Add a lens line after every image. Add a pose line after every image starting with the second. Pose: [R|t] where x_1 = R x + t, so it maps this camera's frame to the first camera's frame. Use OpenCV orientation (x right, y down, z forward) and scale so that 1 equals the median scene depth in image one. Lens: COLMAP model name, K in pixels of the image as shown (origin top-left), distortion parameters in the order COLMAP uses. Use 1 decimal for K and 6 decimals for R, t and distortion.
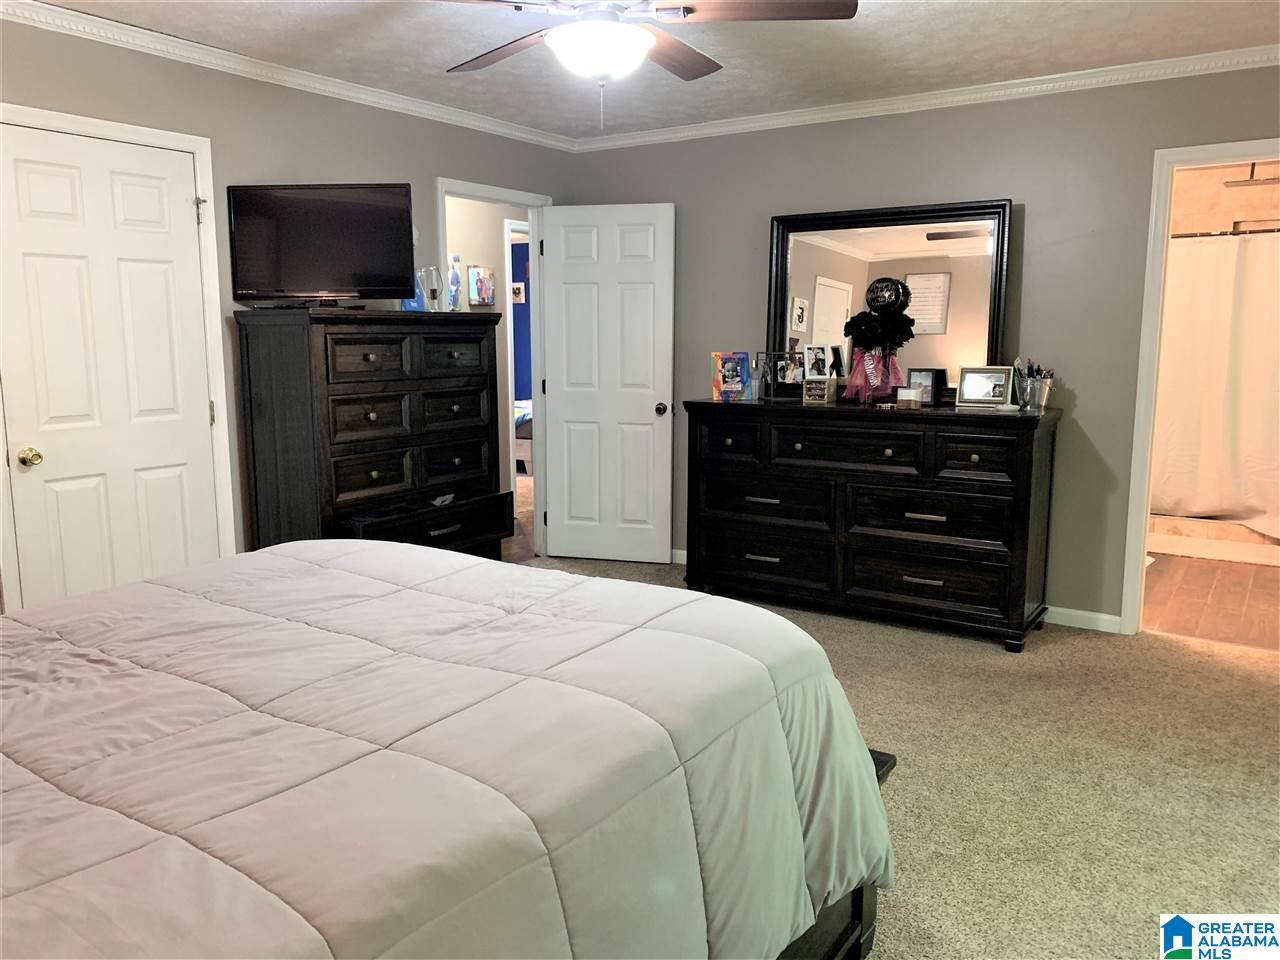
lens RADIAL K [[1002.4, 0, 640.0], [0, 1002.4, 480.0], [0, 0, 1]] dist [0.027157, -0.015458]
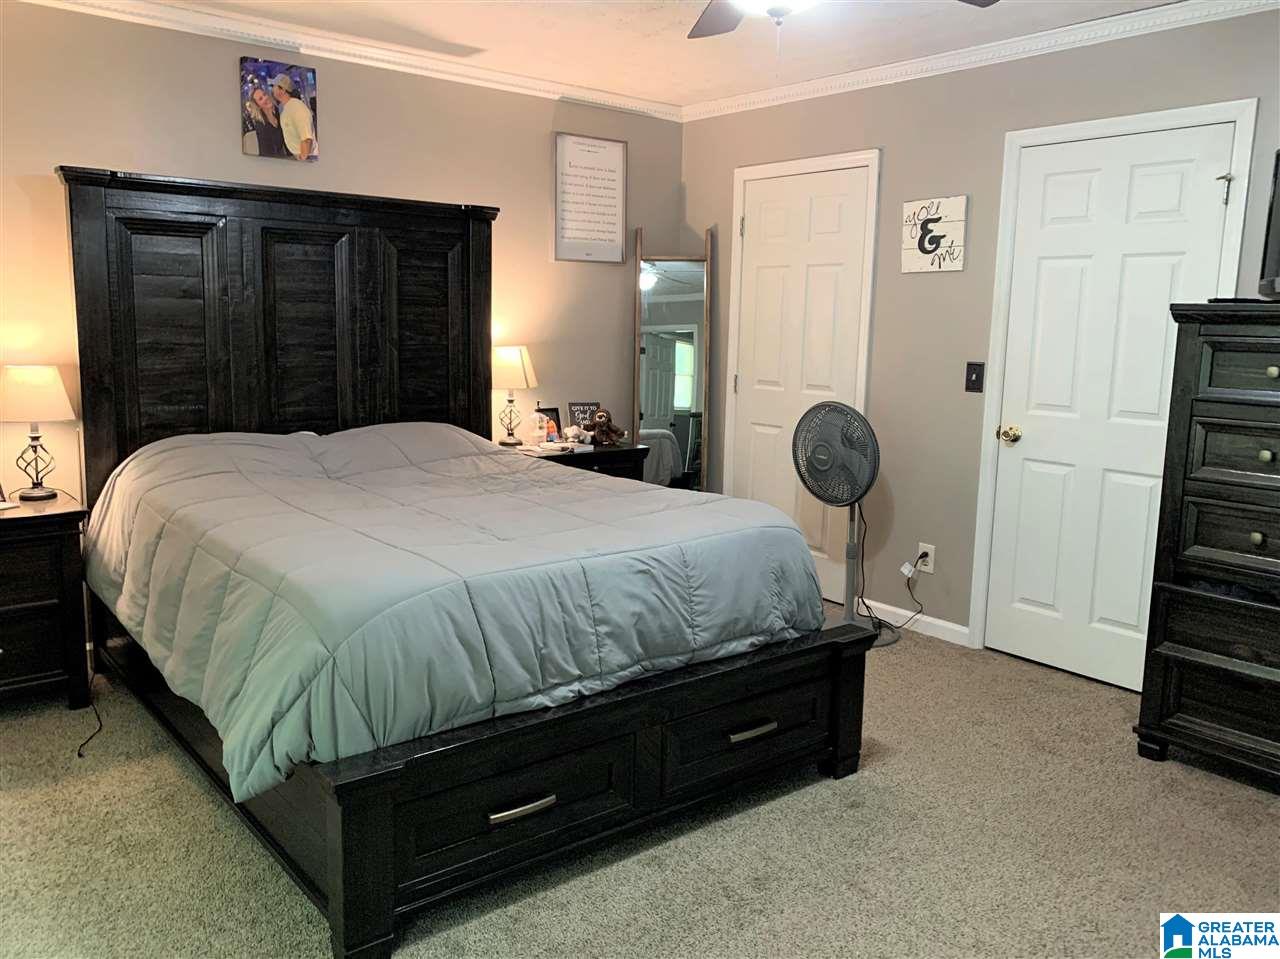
lens RADIAL K [[1002.4, 0, 640.0], [0, 1002.4, 479.5], [0, 0, 1]] dist [0.027157, -0.015458]
pose [[-0.293966, 0.150826, -0.943841, 0.228823], [-0.165913, 0.964429, 0.205791, -0.052074], [0.941306, 0.217091, -0.258486, 0.337985]]
